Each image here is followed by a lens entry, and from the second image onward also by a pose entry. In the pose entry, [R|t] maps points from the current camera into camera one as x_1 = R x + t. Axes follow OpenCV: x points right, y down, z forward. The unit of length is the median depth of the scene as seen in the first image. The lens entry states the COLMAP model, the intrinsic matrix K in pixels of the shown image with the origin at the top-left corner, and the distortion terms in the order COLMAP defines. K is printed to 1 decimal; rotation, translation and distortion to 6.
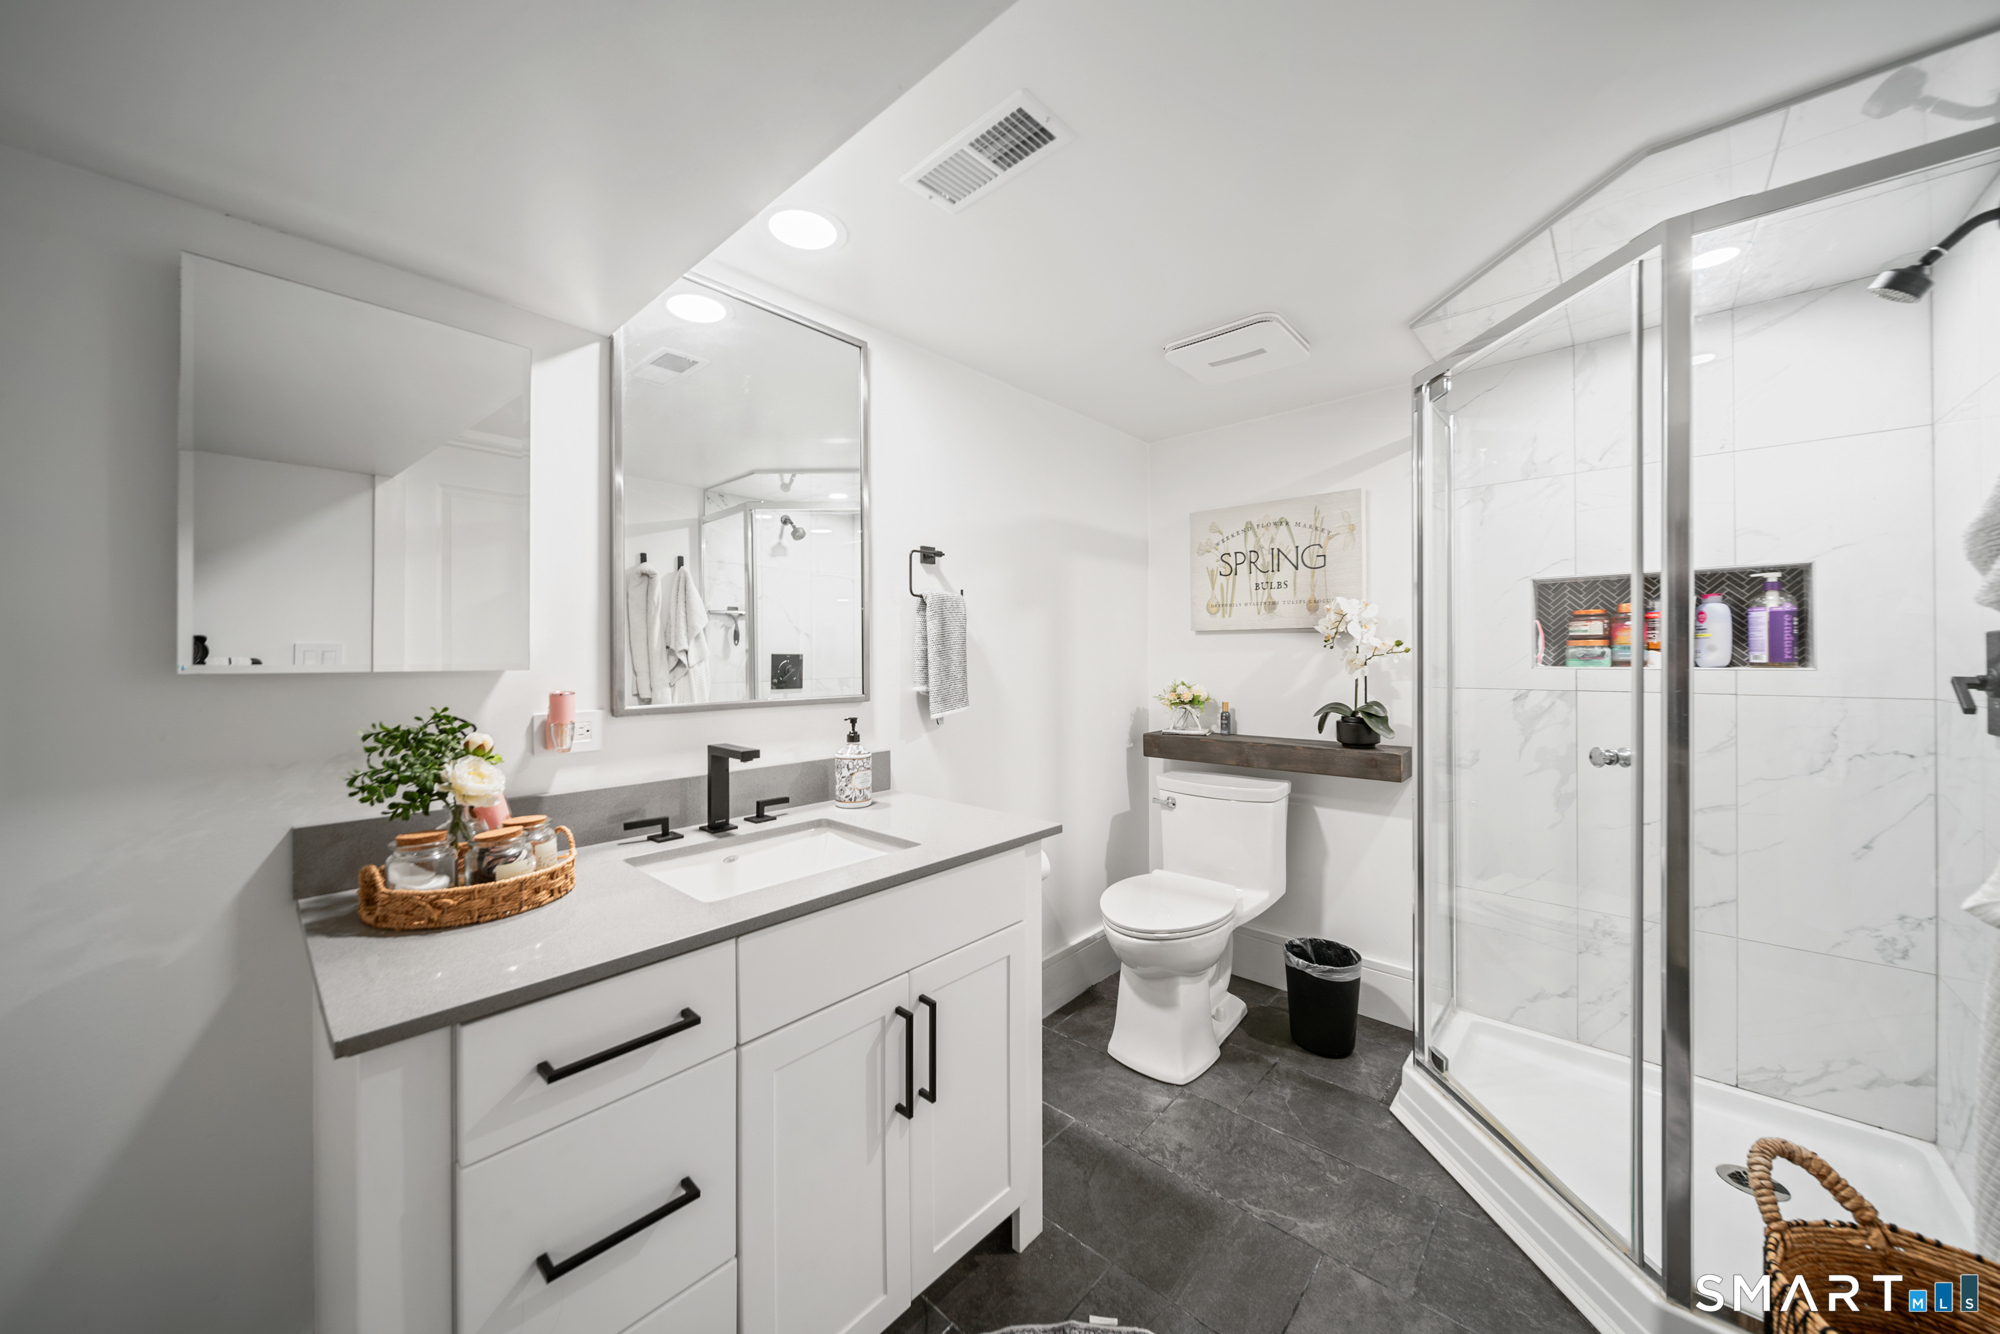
lens RADIAL K [[702.8, 0, 986.2], [0, 702.8, 652.6], [0, 0, 1]] dist [0.000470, -0.000369]
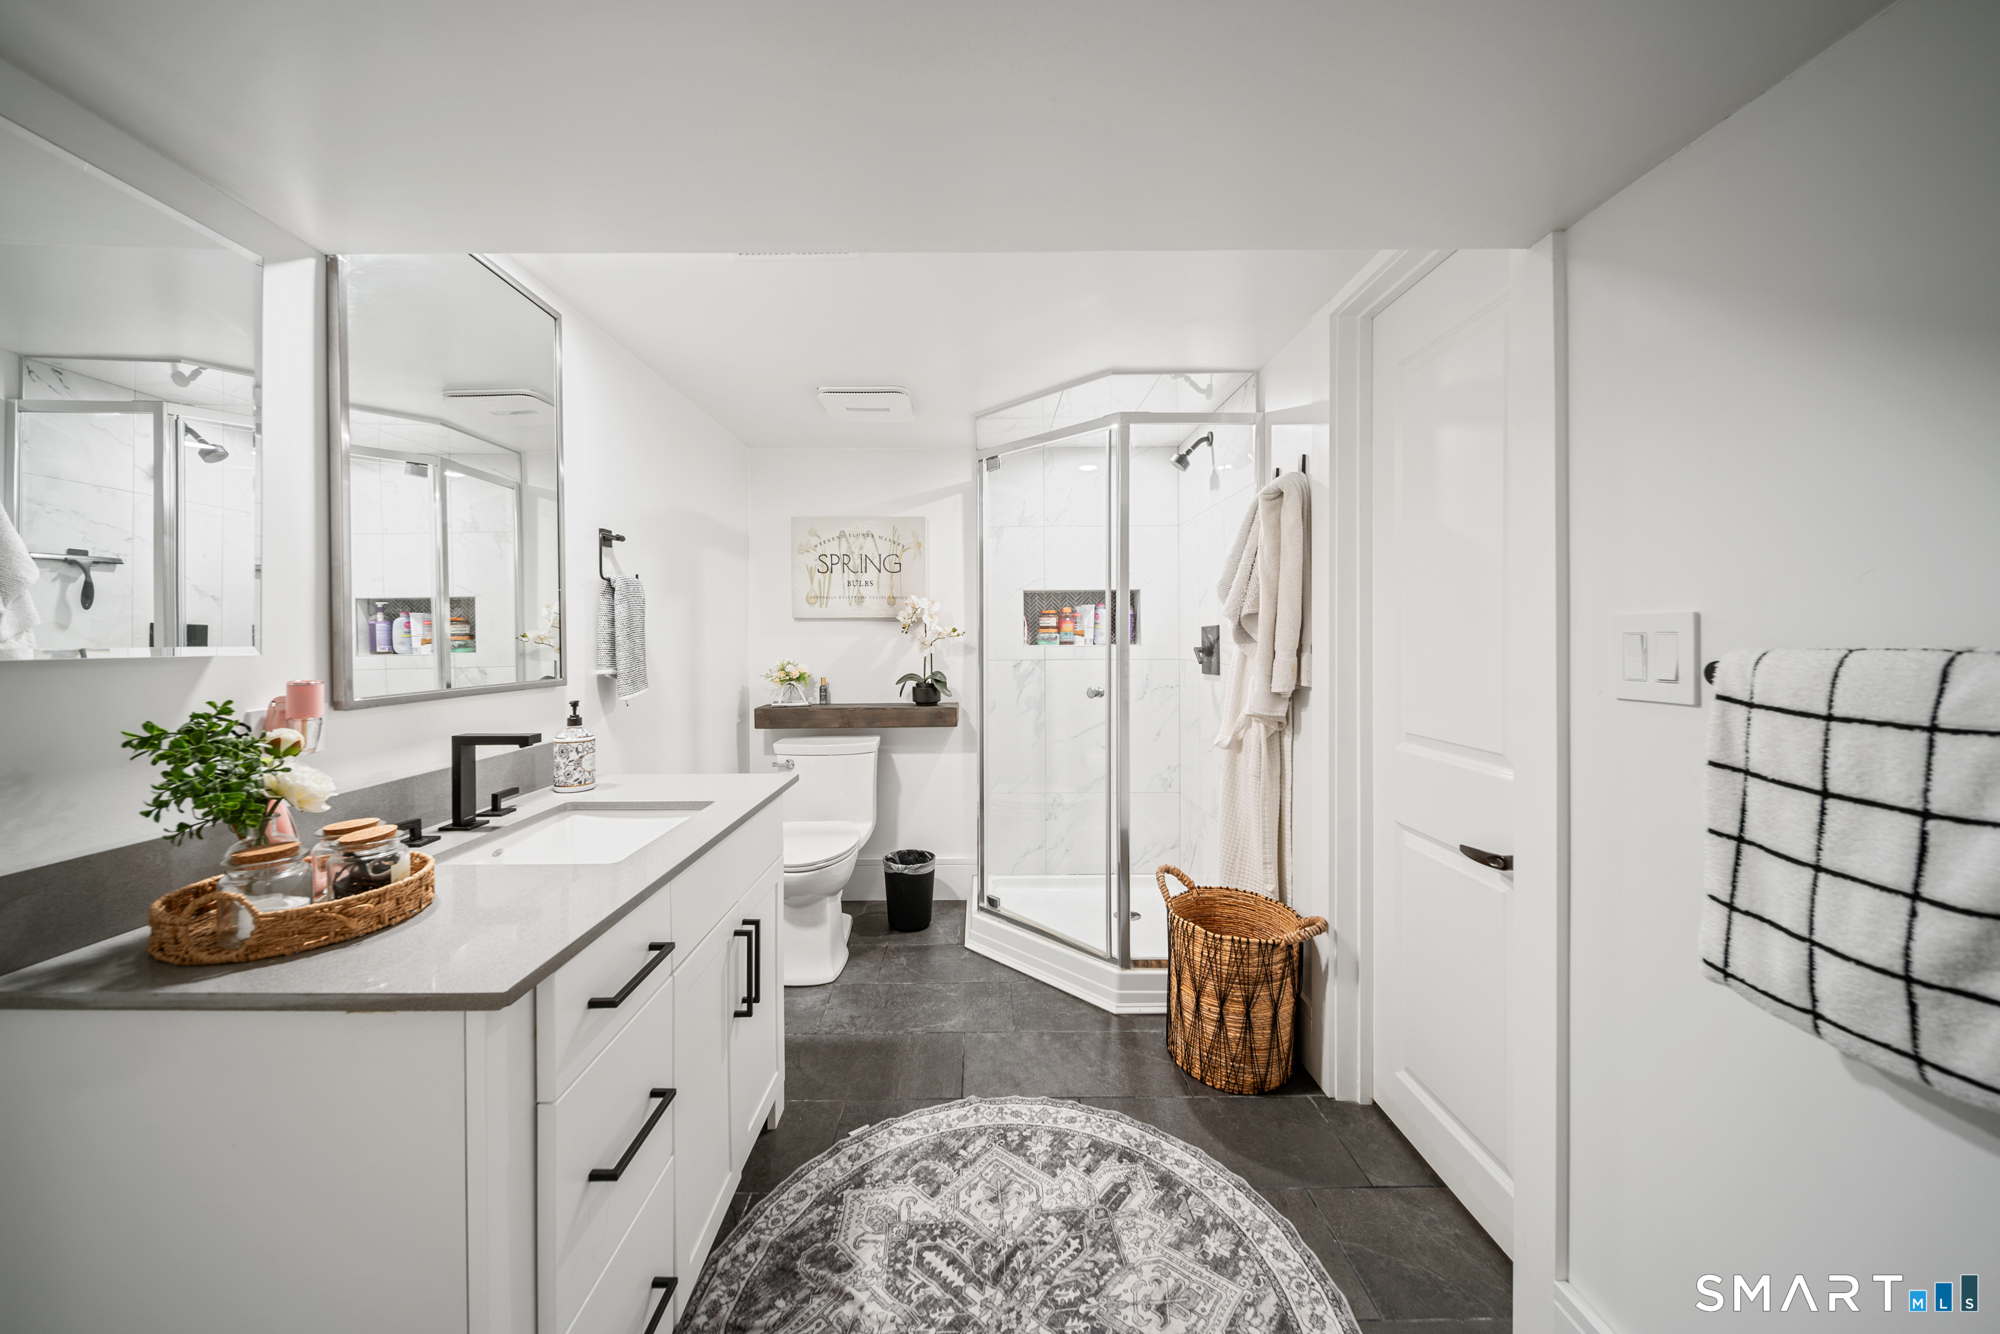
lens RADIAL K [[706.2, 0, 973.9], [0, 706.2, 640.4], [0, 0, 1]] dist [-0.000153, -0.000010]
pose [[0.738369, -0.002350, 0.674393, -0.374415], [-0.000086, 0.999994, 0.003579, 0.003220], [-0.674397, -0.002700, 0.738364, -0.095234]]
